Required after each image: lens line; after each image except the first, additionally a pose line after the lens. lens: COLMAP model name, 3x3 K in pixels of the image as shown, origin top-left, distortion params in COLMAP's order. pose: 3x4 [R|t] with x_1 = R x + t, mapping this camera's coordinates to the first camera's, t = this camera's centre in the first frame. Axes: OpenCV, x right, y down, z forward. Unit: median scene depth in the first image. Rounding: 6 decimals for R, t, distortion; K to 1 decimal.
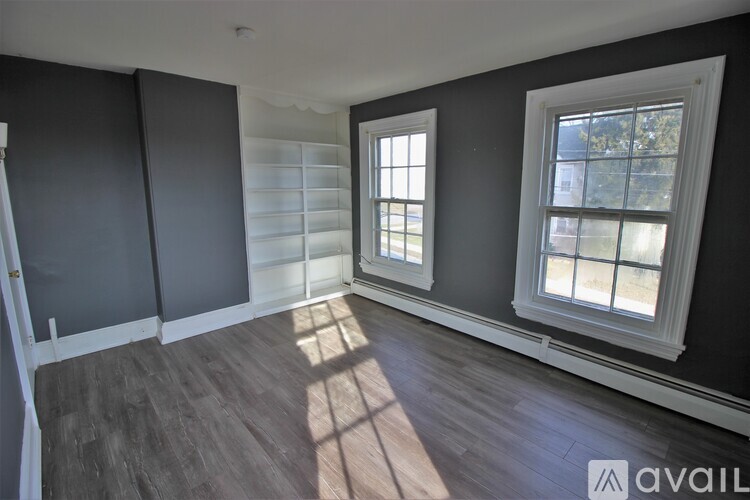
lens RADIAL K [[341.7, 0, 373.5], [0, 341.7, 251.5], [0, 0, 1]] dist [-0.023624, -0.001237]
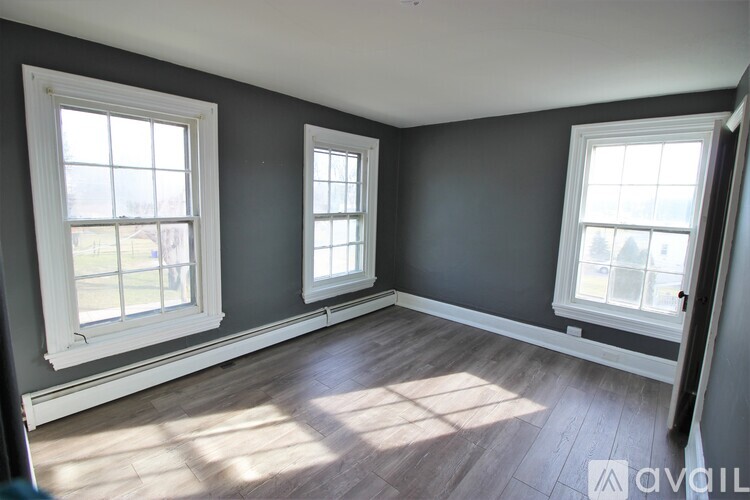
lens RADIAL K [[341.7, 0, 370.5], [0, 341.7, 248.7], [0, 0, 1]] dist [-0.023624, -0.001237]
pose [[-0.099829, -0.151399, 0.983419, -0.832016], [0.169549, 0.971313, 0.166746, -0.181286], [-0.980453, 0.183383, -0.071295, 0.883528]]
